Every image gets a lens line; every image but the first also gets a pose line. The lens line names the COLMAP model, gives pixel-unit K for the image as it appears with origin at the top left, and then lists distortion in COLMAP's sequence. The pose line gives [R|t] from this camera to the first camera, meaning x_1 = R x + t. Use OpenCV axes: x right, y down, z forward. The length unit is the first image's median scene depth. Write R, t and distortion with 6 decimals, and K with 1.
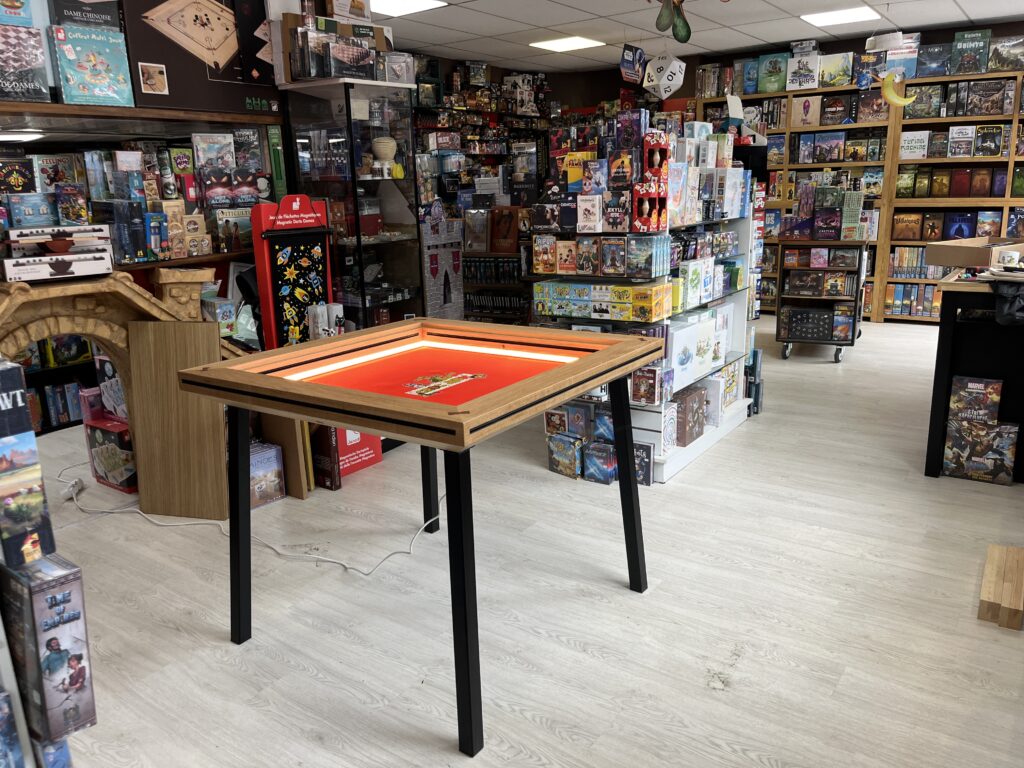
lens RADIAL K [[780.6, 0, 516.3], [0, 780.6, 392.0], [0, 0, 1]] dist [0.039133, -0.066465]
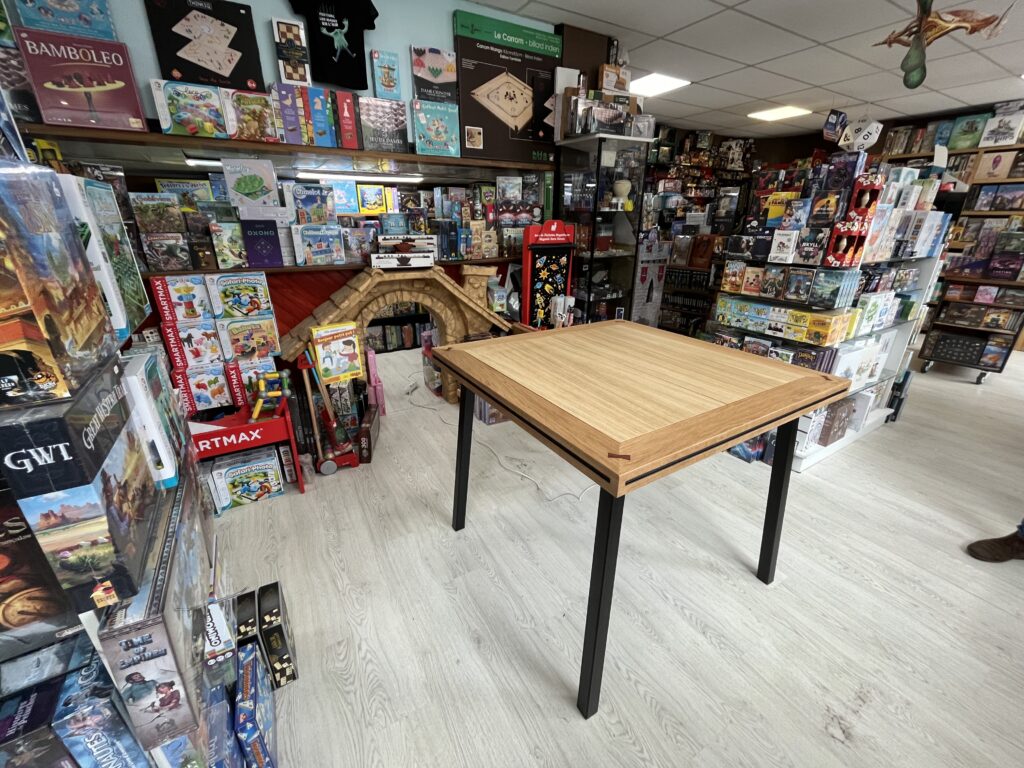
lens RADIAL K [[418.8, 0, 512.0], [0, 418.8, 384.0], [0, 0, 1]] dist [-0.005967, 0.000337]
pose [[0.911202, 0.182974, -0.369095, -0.008194], [-0.135851, 0.979294, 0.150091, -0.059071], [0.388916, -0.086622, 0.917192, 0.228375]]
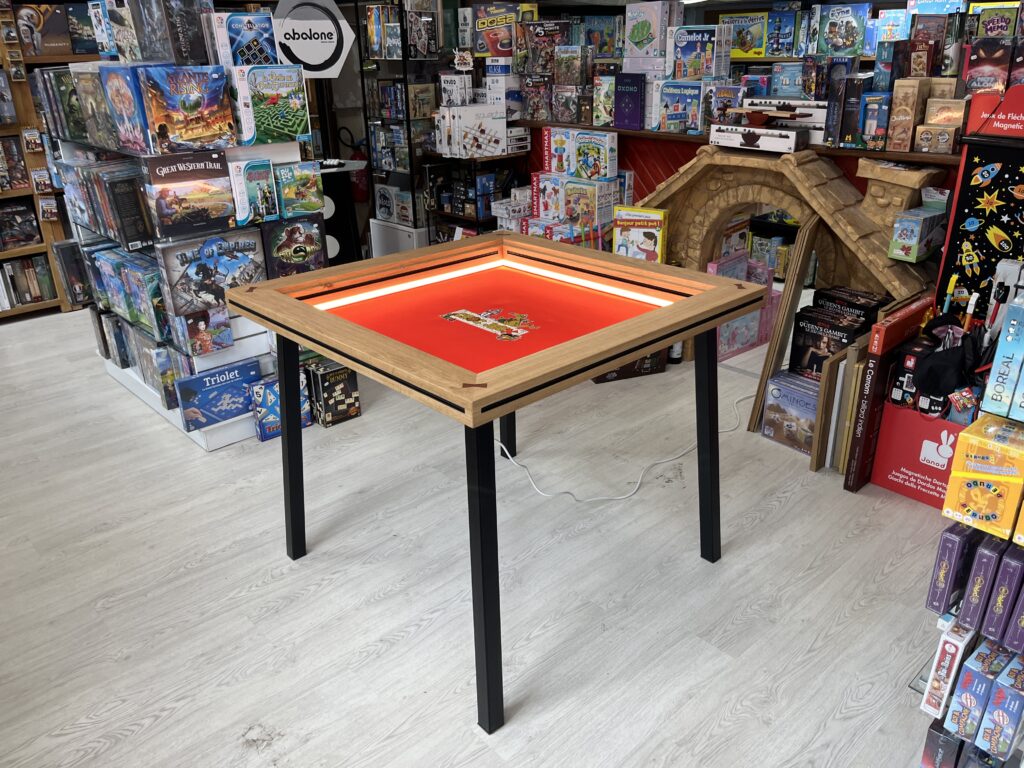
lens RADIAL K [[773.6, 0, 512.0], [0, 773.6, 384.0], [0, 0, 1]] dist [0.036895, -0.061209]
pose [[-0.214481, 0.420464, -0.881594, 0.472638], [-0.226073, 0.856718, 0.463601, -0.244181], [0.950205, 0.298738, -0.088694, 0.745285]]
